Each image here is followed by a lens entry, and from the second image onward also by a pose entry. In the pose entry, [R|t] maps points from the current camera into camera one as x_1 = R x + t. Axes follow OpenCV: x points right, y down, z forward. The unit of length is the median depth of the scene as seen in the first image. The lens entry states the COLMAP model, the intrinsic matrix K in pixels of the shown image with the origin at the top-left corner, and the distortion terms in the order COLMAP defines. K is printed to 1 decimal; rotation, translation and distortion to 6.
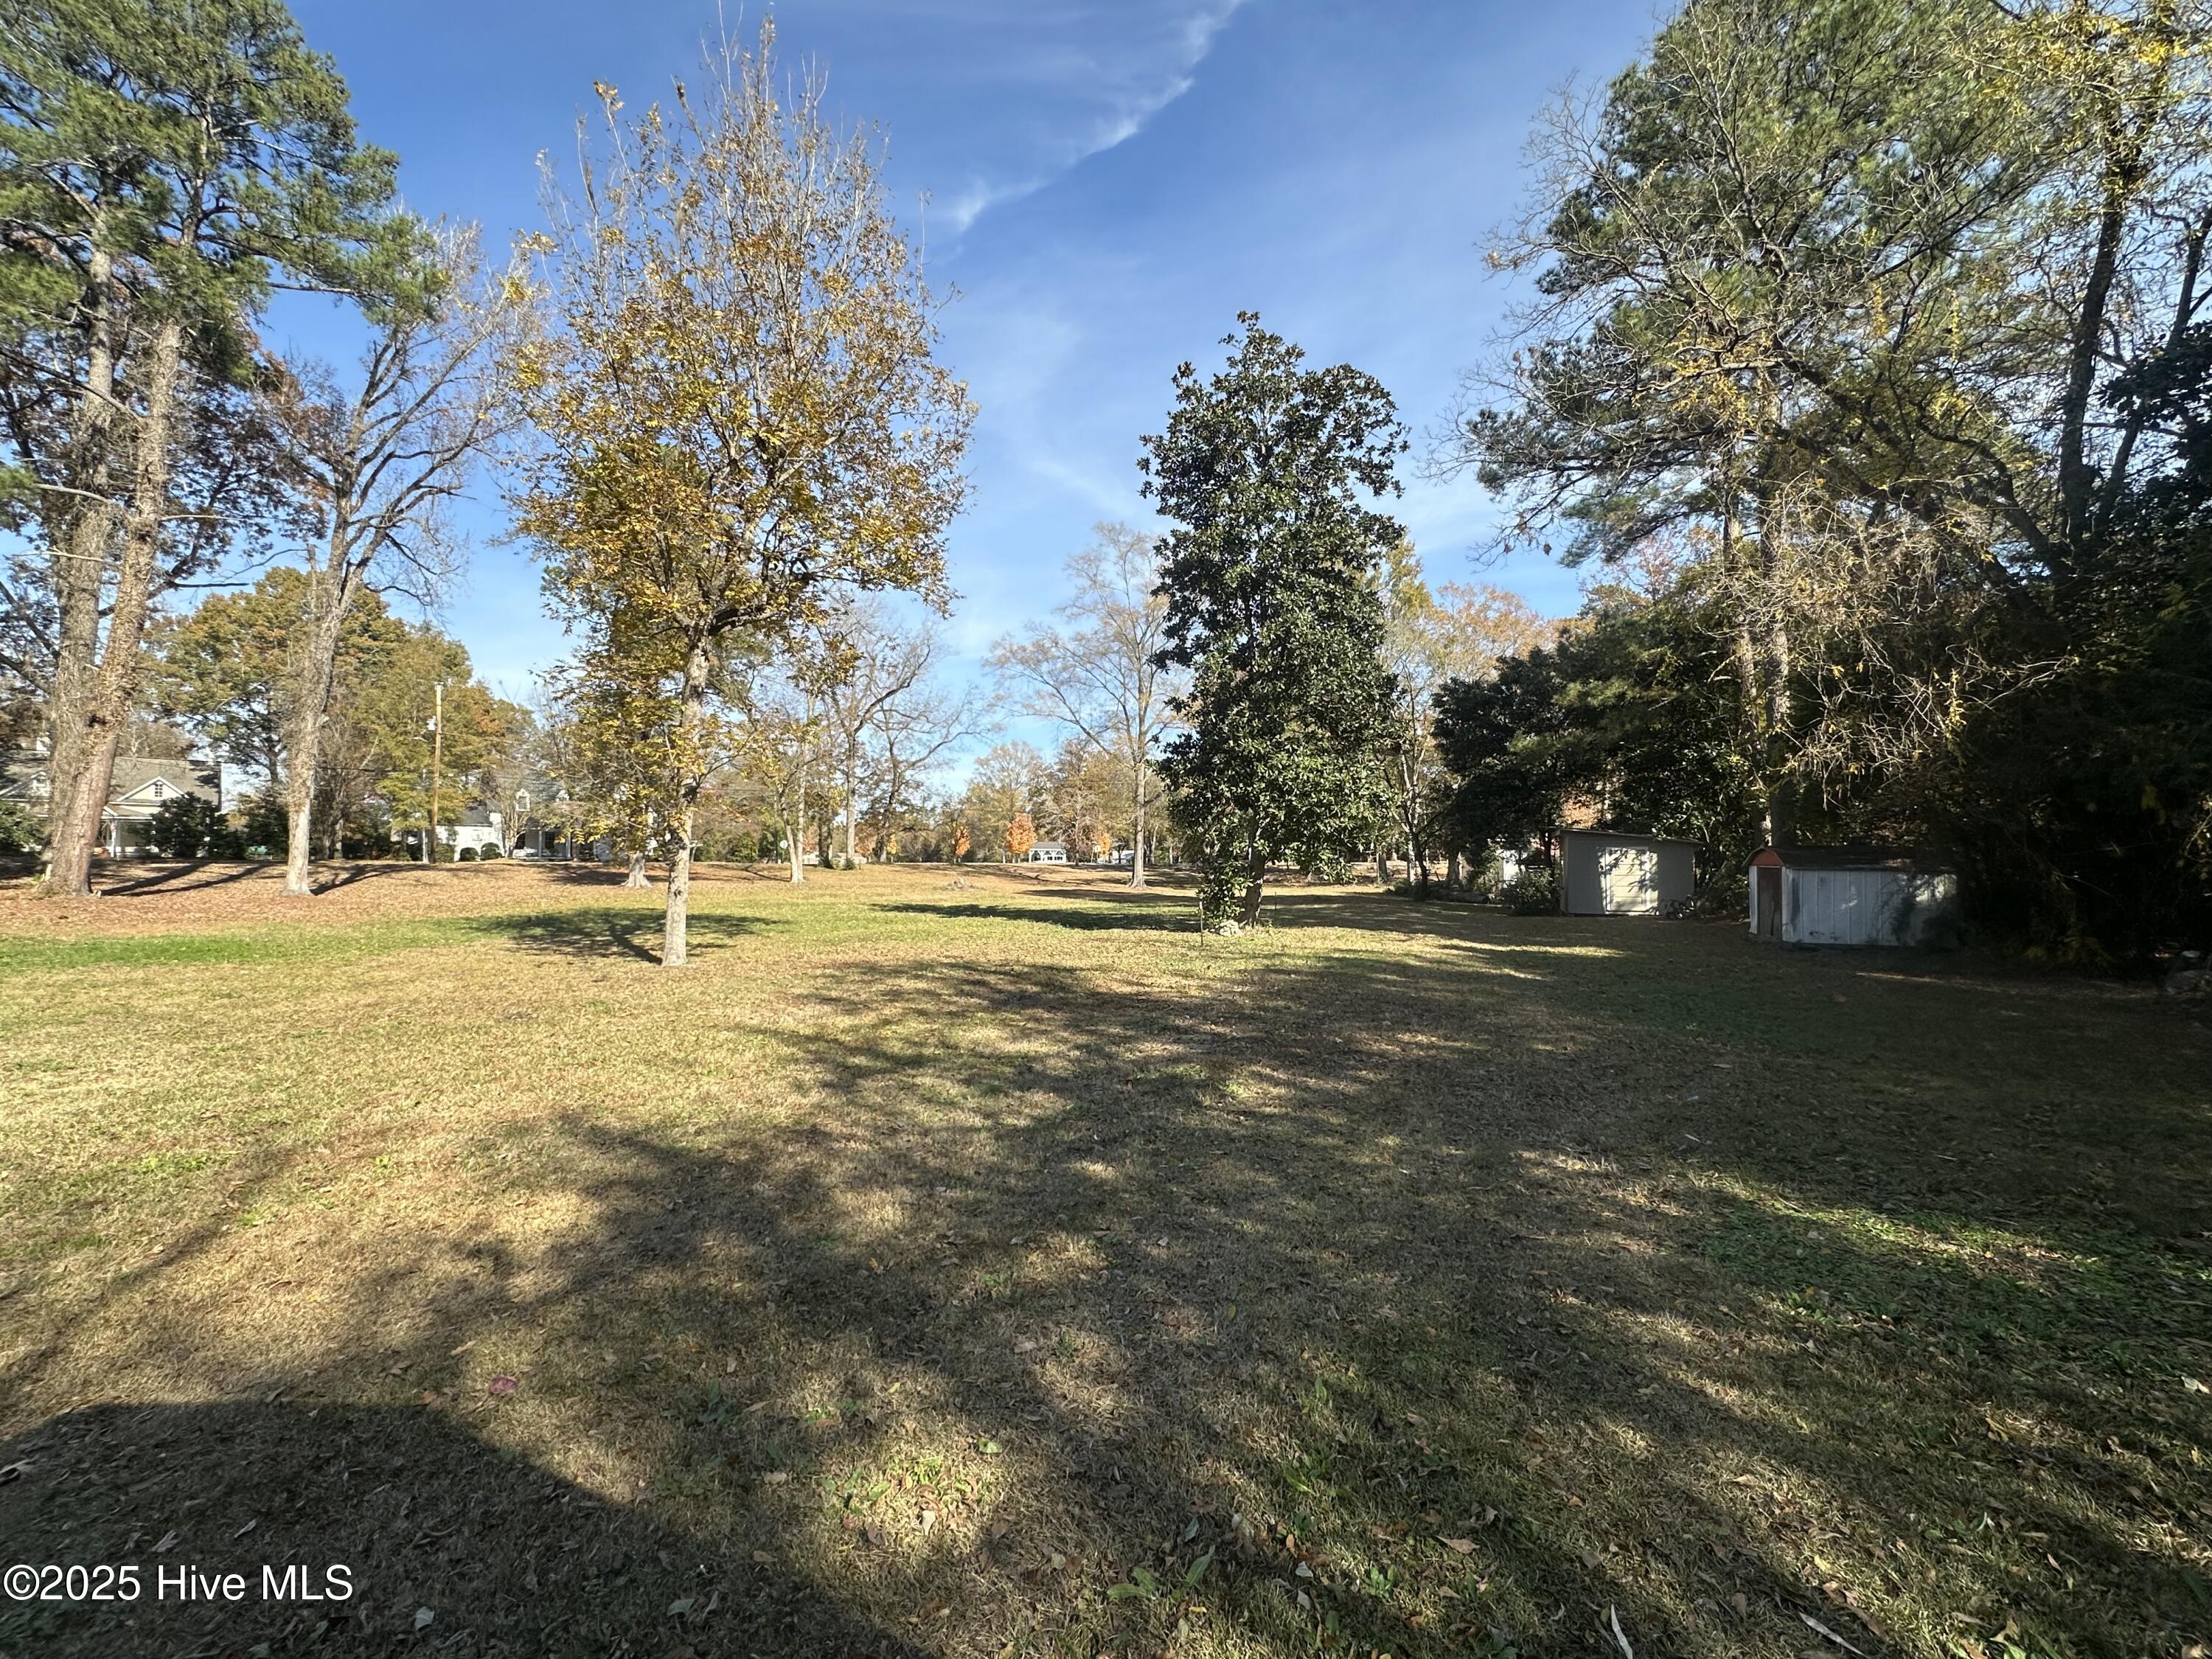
lens RADIAL K [[949.8, 0, 1094.9], [0, 949.8, 828.1], [0, 0, 1]] dist [0.003125, -0.000247]
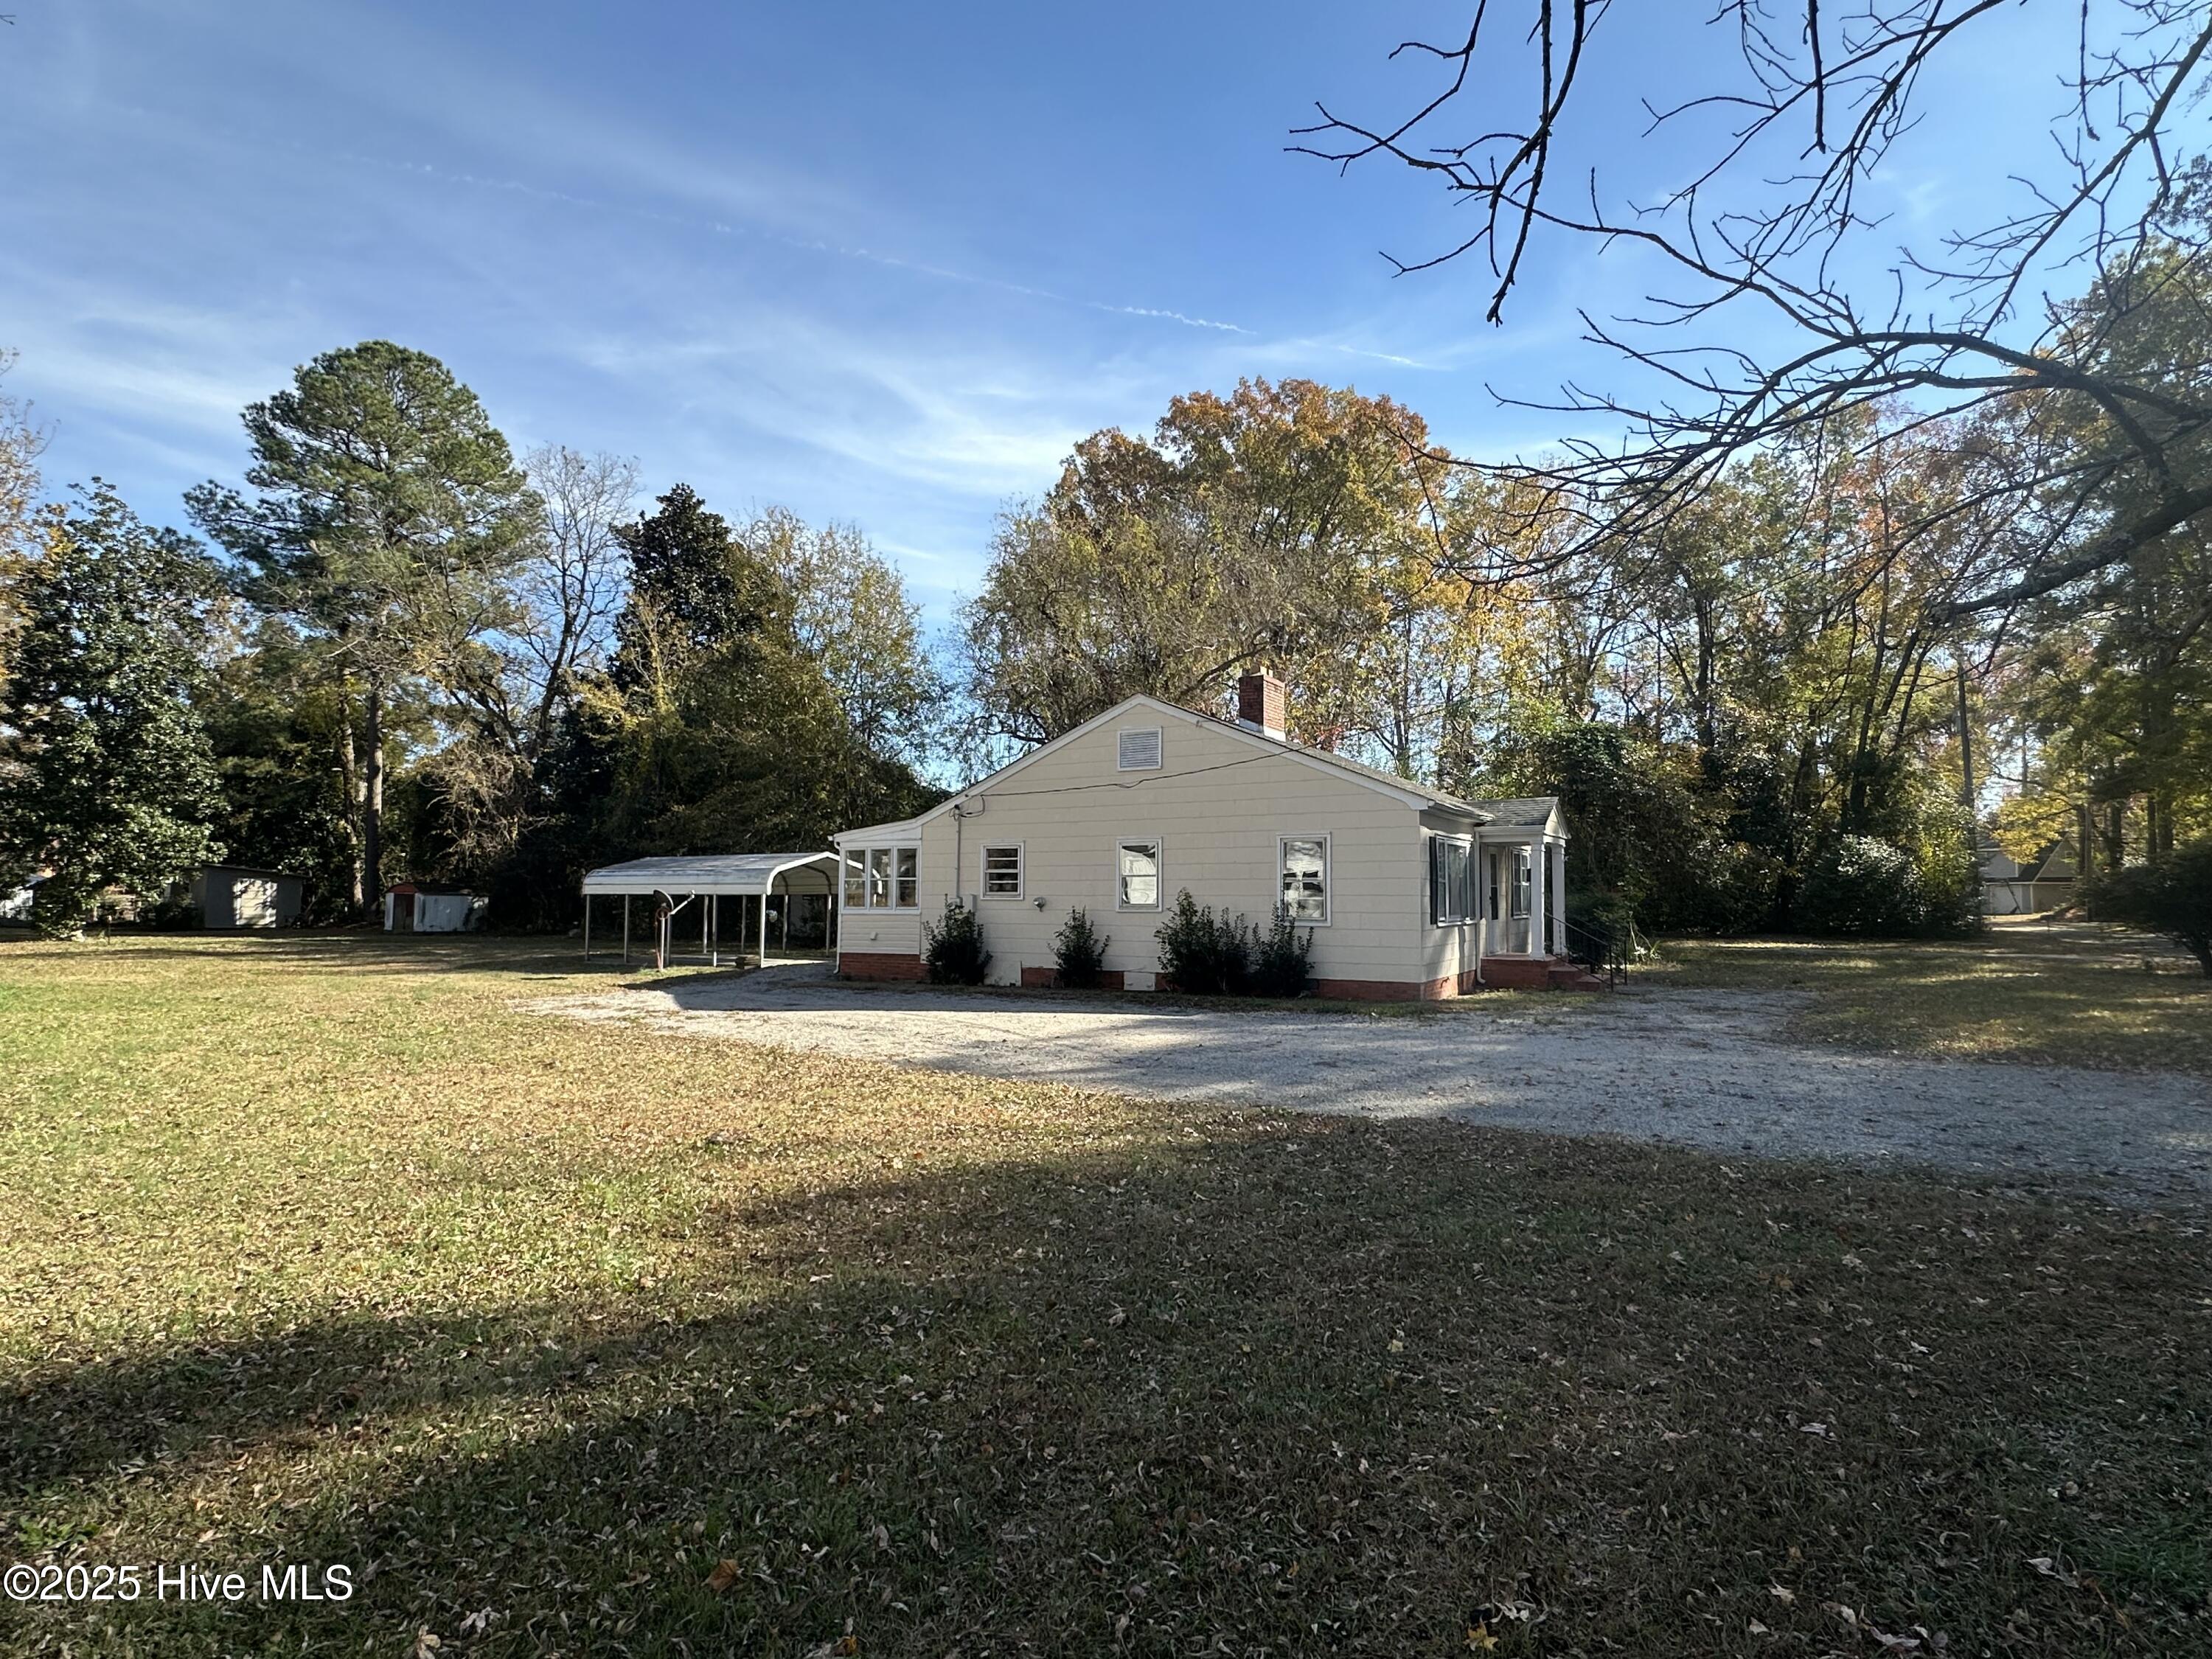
lens RADIAL K [[1160.5, 0, 1067.2], [0, 1160.5, 831.8], [0, 0, 1]] dist [0.025107, 0.005064]
pose [[0.223887, 0.053079, 0.973169, -1.113286], [-0.045984, 0.997979, -0.043854, -0.034760], [-0.973530, -0.034932, 0.225875, -0.704893]]
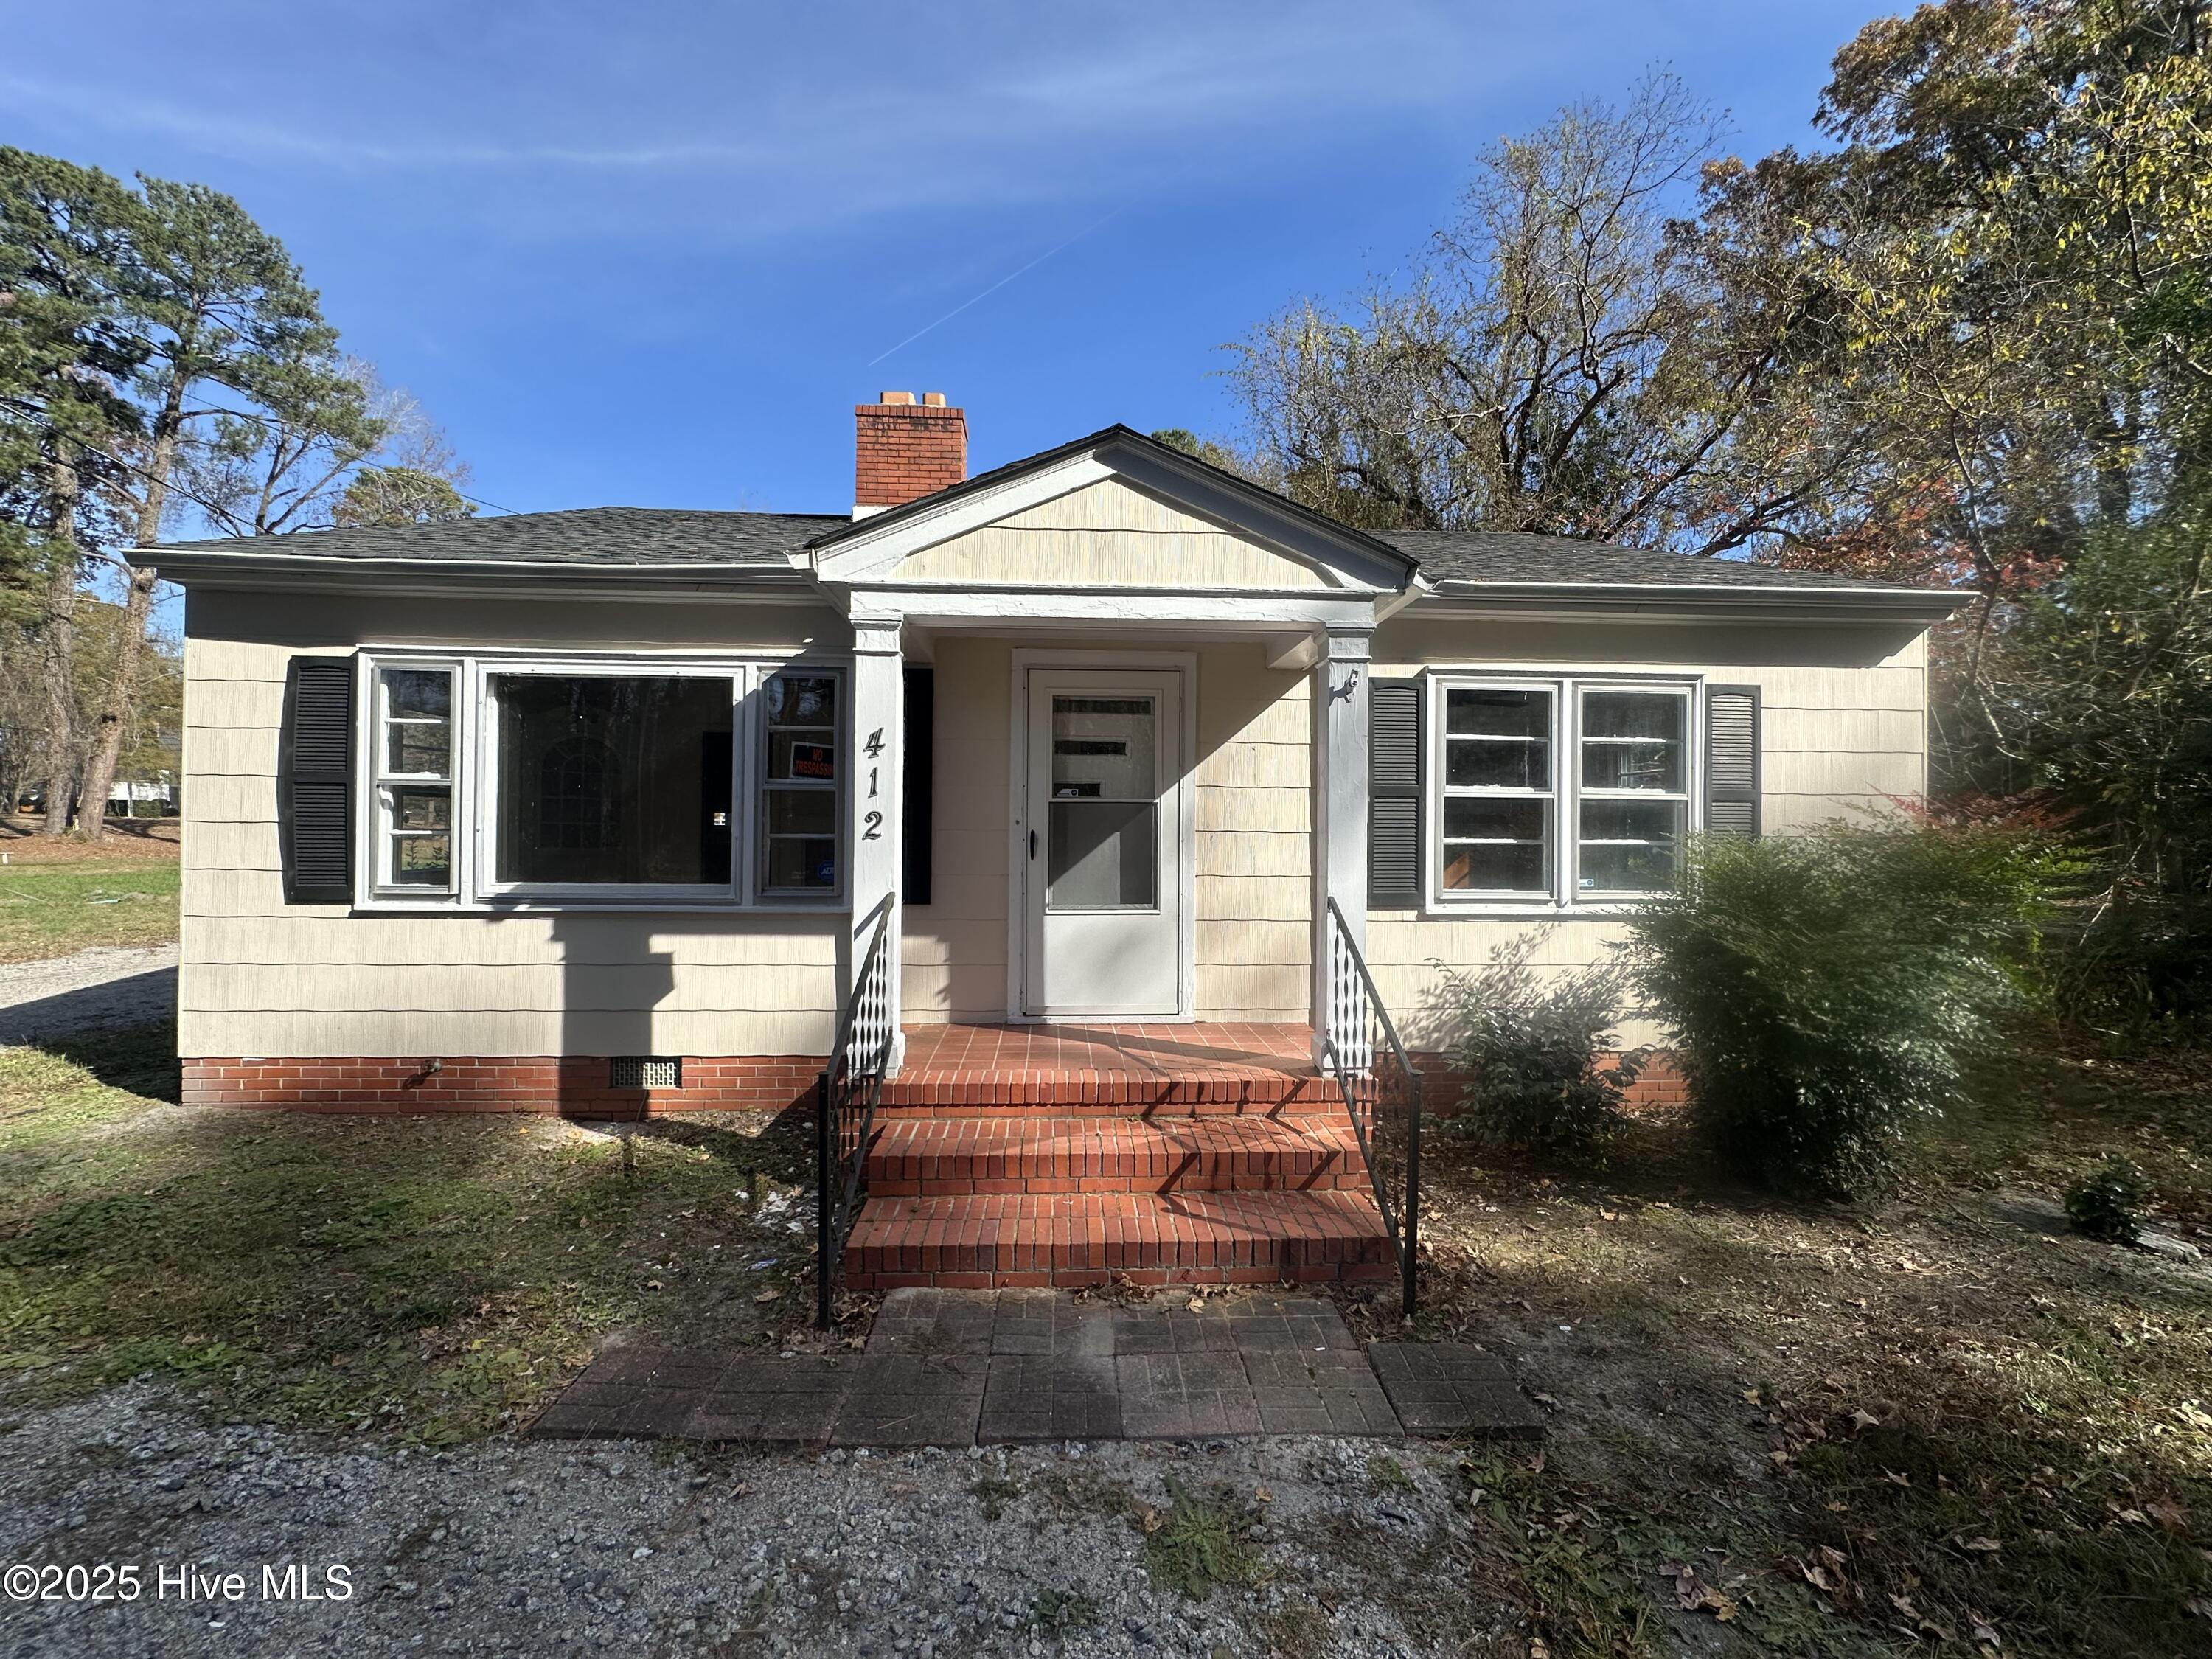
lens RADIAL K [[885.7, 0, 1104.6], [0, 885.7, 827.3], [0, 0, 1]] dist [-0.004347, 0.000347]
pose [[0.922883, 0.011346, 0.384913, -0.245744], [-0.026677, 0.999048, 0.034515, -0.046812], [-0.384155, -0.042122, 0.922307, -1.024225]]
